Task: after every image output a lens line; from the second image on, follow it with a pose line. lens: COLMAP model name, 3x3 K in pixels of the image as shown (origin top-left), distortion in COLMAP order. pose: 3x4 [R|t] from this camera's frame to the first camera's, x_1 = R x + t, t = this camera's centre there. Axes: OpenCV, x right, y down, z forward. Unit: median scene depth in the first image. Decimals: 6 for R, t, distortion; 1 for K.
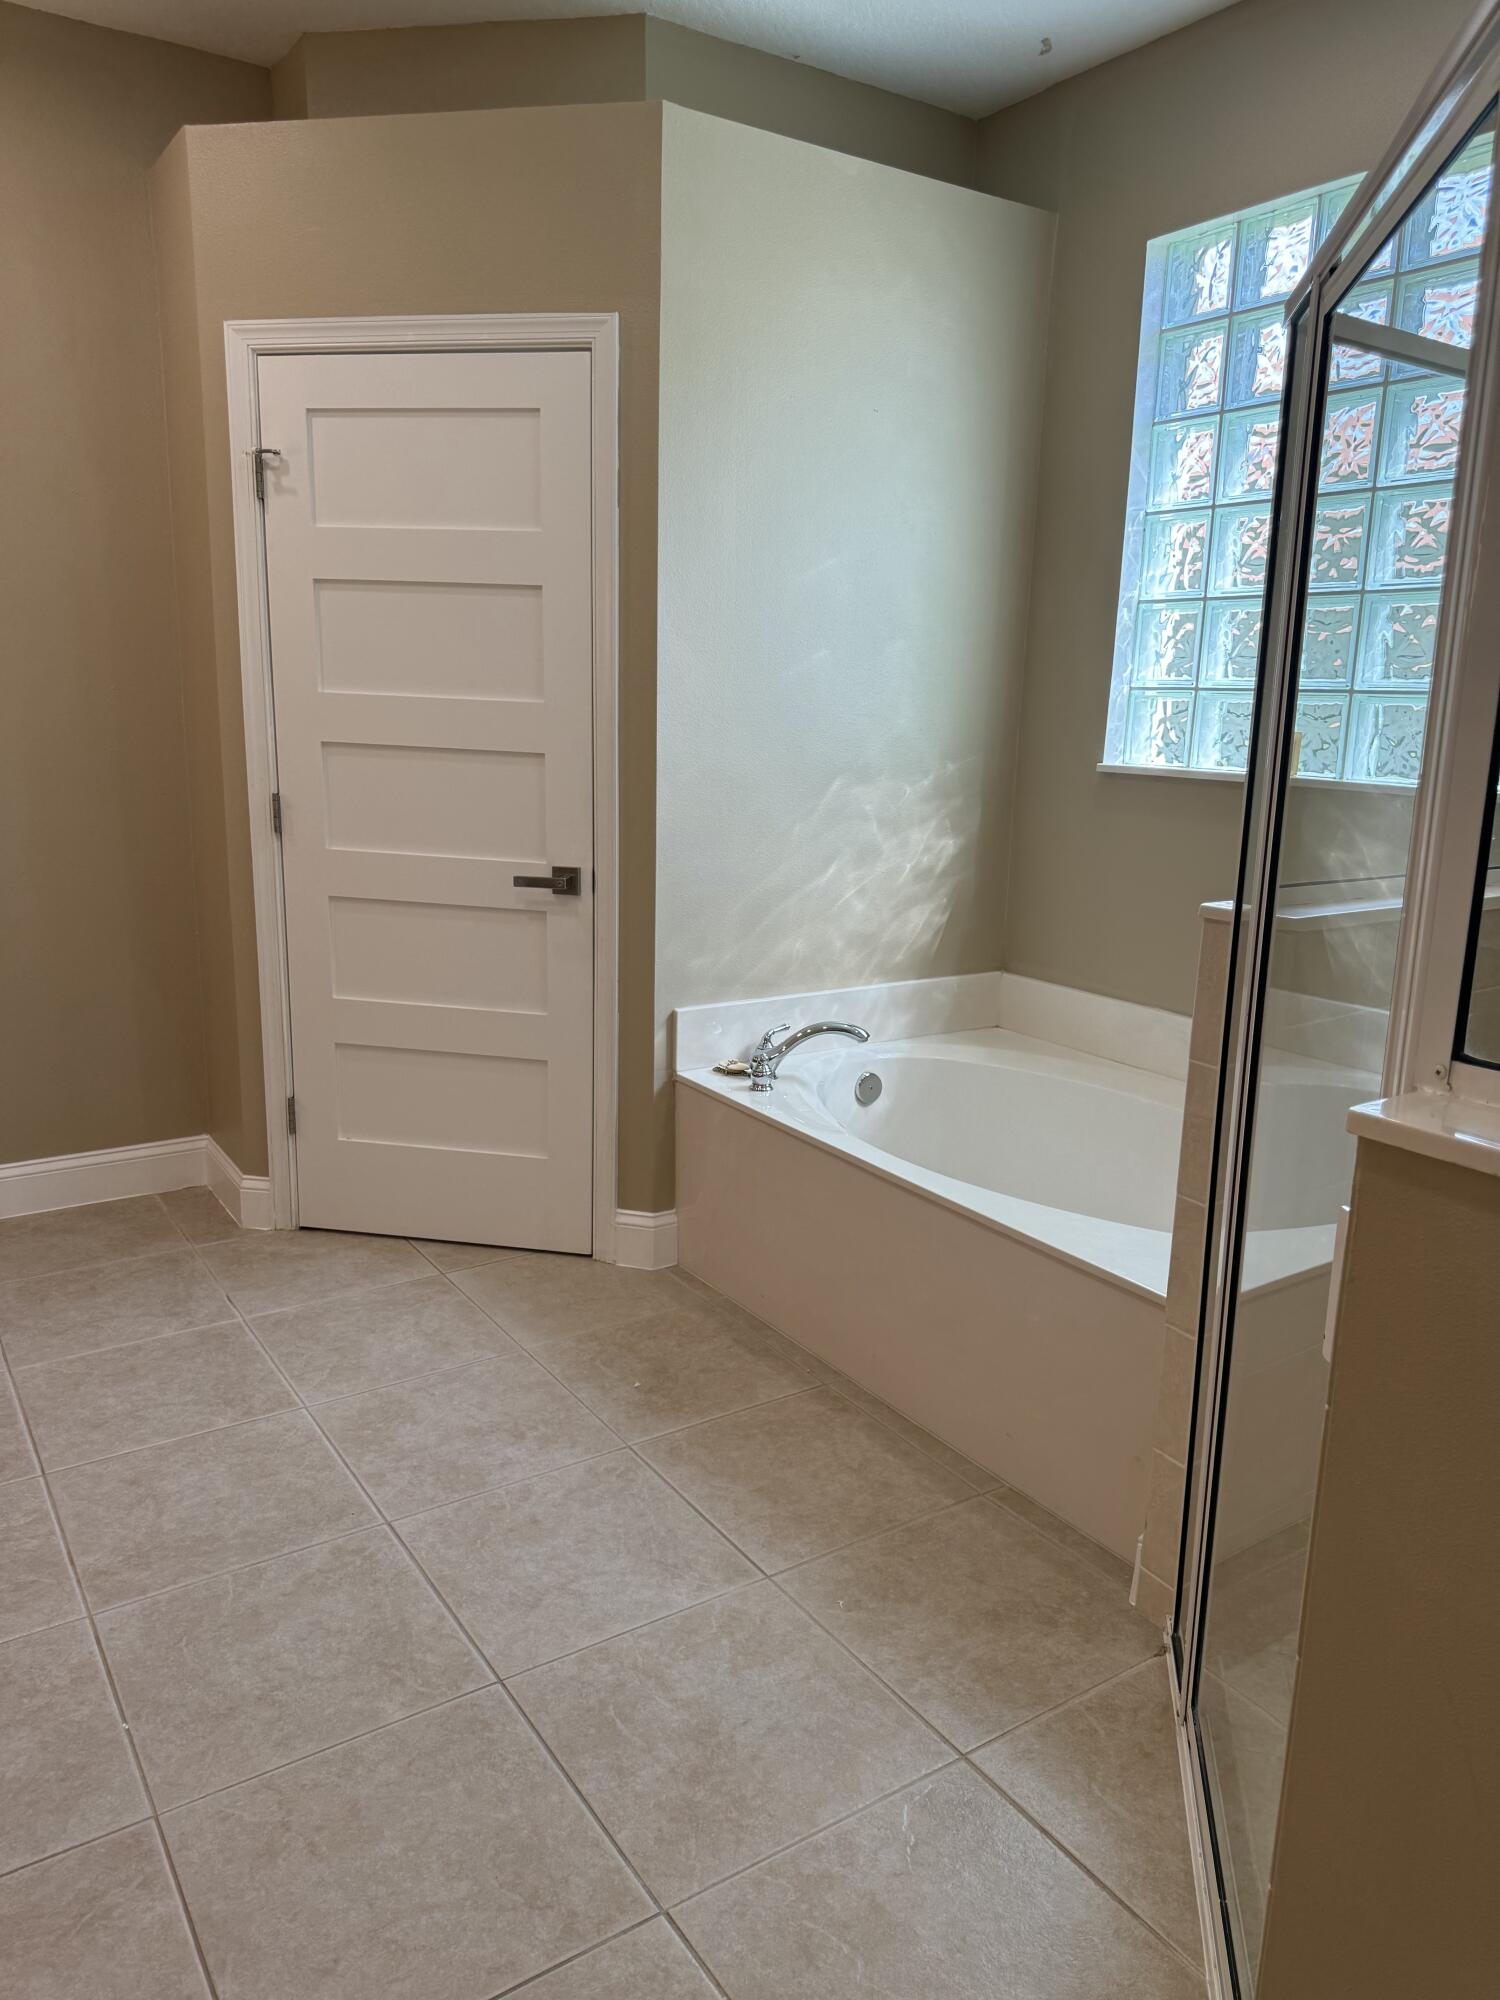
lens RADIAL K [[1428.4, 0, 751.3], [0, 1428.4, 1000.2], [0, 0, 1]] dist [0.024229, -0.018326]
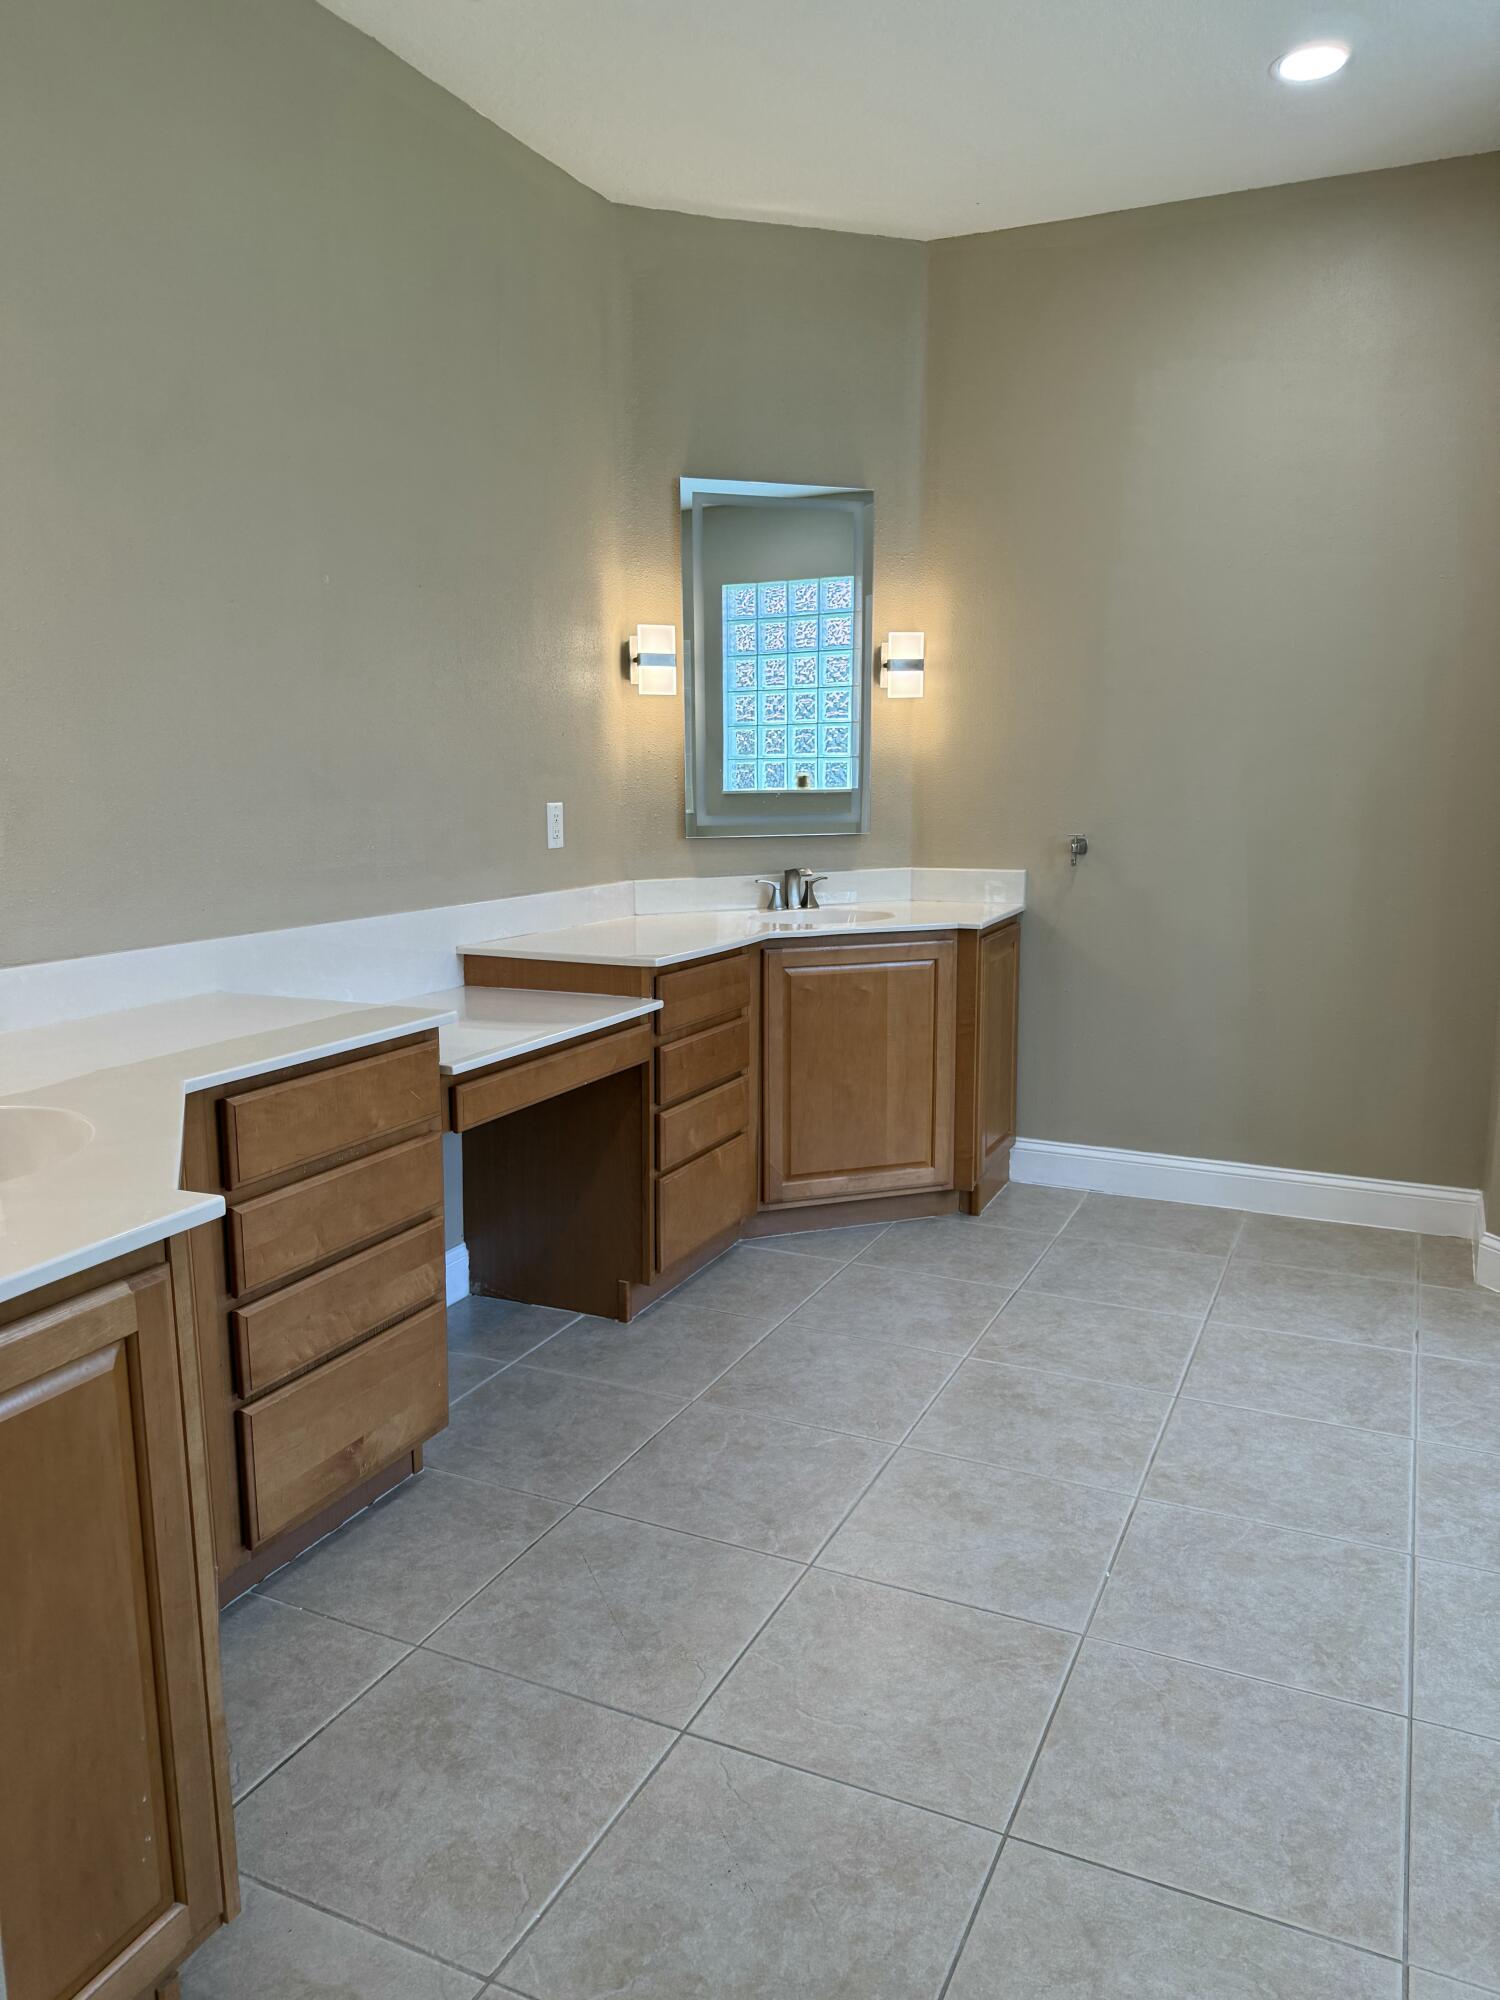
lens RADIAL K [[1428.4, 0, 751.8], [0, 1428.4, 1000.3], [0, 0, 1]] dist [0.024229, -0.018326]
pose [[0.520135, 0.117951, -0.845900, 0.351320], [-0.167717, 0.985240, 0.034253, 0.023321], [0.837455, 0.124056, 0.532241, 0.020540]]
